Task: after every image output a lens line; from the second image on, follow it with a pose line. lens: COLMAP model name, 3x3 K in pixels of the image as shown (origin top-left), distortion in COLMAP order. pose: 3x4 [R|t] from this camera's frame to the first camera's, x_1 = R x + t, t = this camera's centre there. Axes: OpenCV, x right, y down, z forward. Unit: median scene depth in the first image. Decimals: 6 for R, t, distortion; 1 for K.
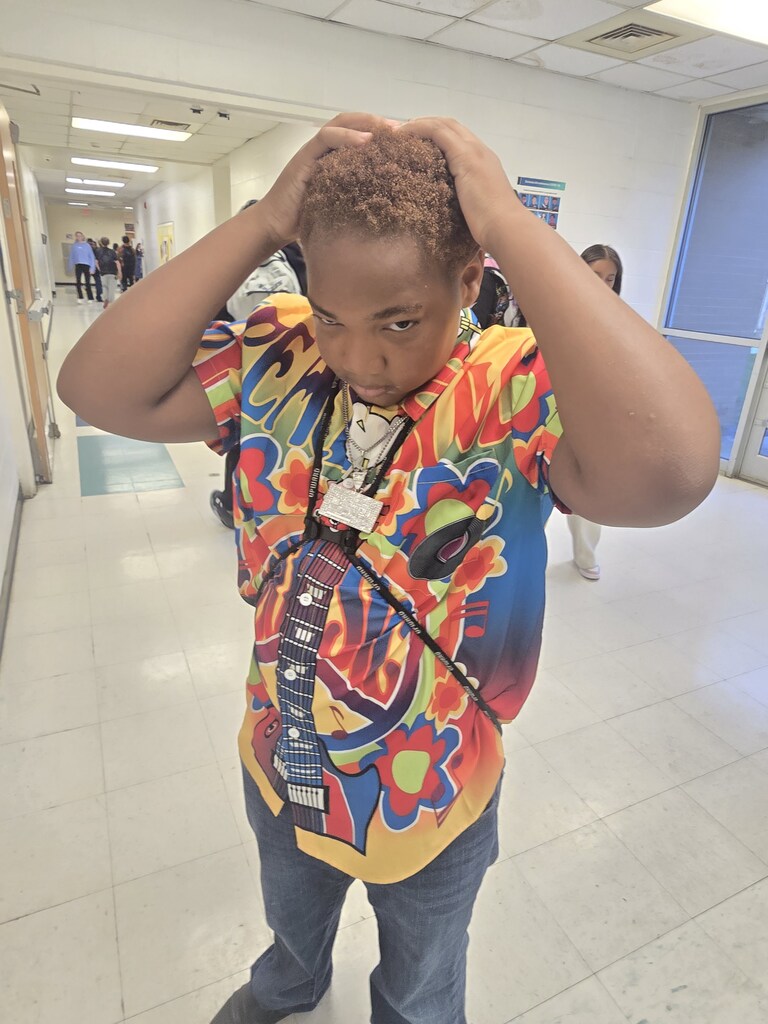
lens RADIAL K [[620.3, 0, 384.0], [0, 620.3, 512.0], [0, 0, 1]] dist [0.002346, -0.003855]
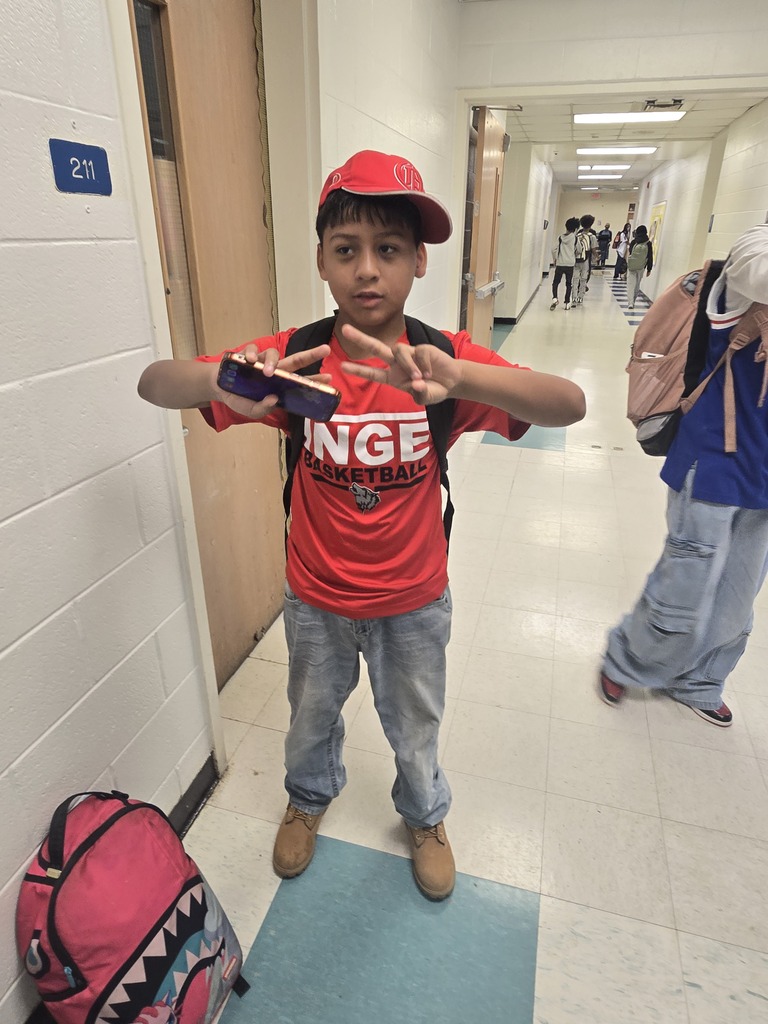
lens RADIAL K [[622.6, 0, 383.0], [0, 622.6, 509.2], [0, 0, 1]] dist [-0.001613, -0.001259]
pose [[0.748869, 0.228464, -0.622093, 0.140097], [-0.213461, 0.971826, 0.099942, 0.014579], [0.627399, 0.057949, 0.776538, -0.054467]]
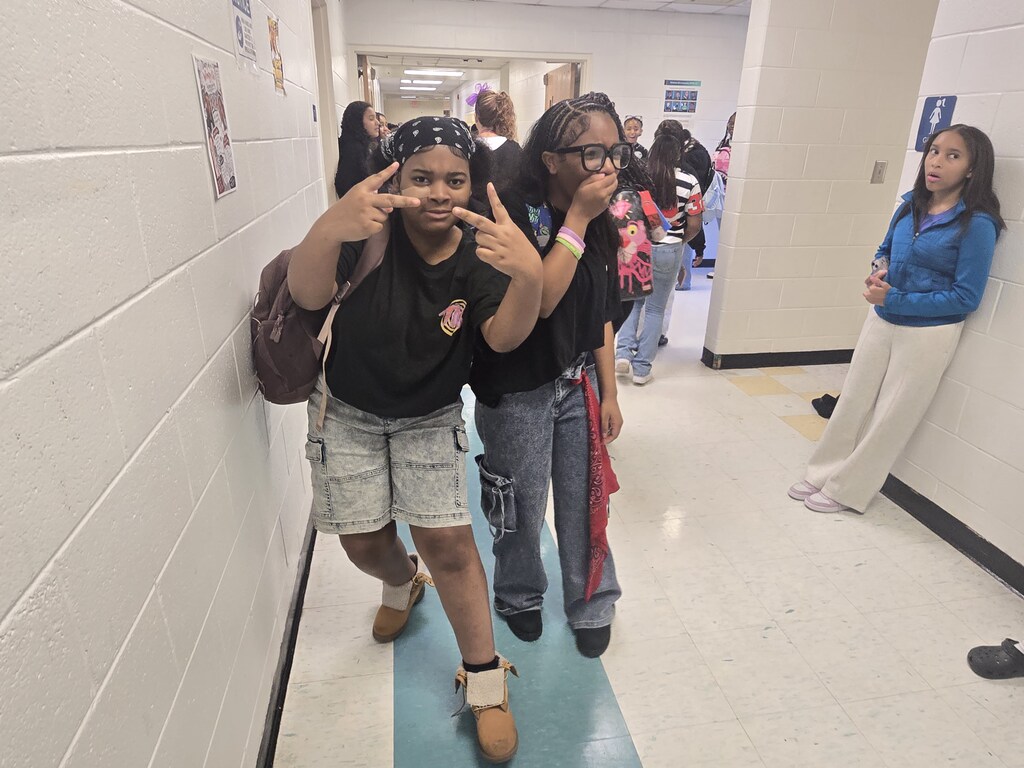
lens RADIAL K [[620.3, 0, 512.0], [0, 620.3, 384.0], [0, 0, 1]] dist [0.002346, -0.003855]
pose [[0.962270, 0.063059, -0.264689, 0.293376], [-0.063805, 0.997946, 0.005789, 0.221246], [0.264510, 0.011318, 0.964316, -0.560879]]
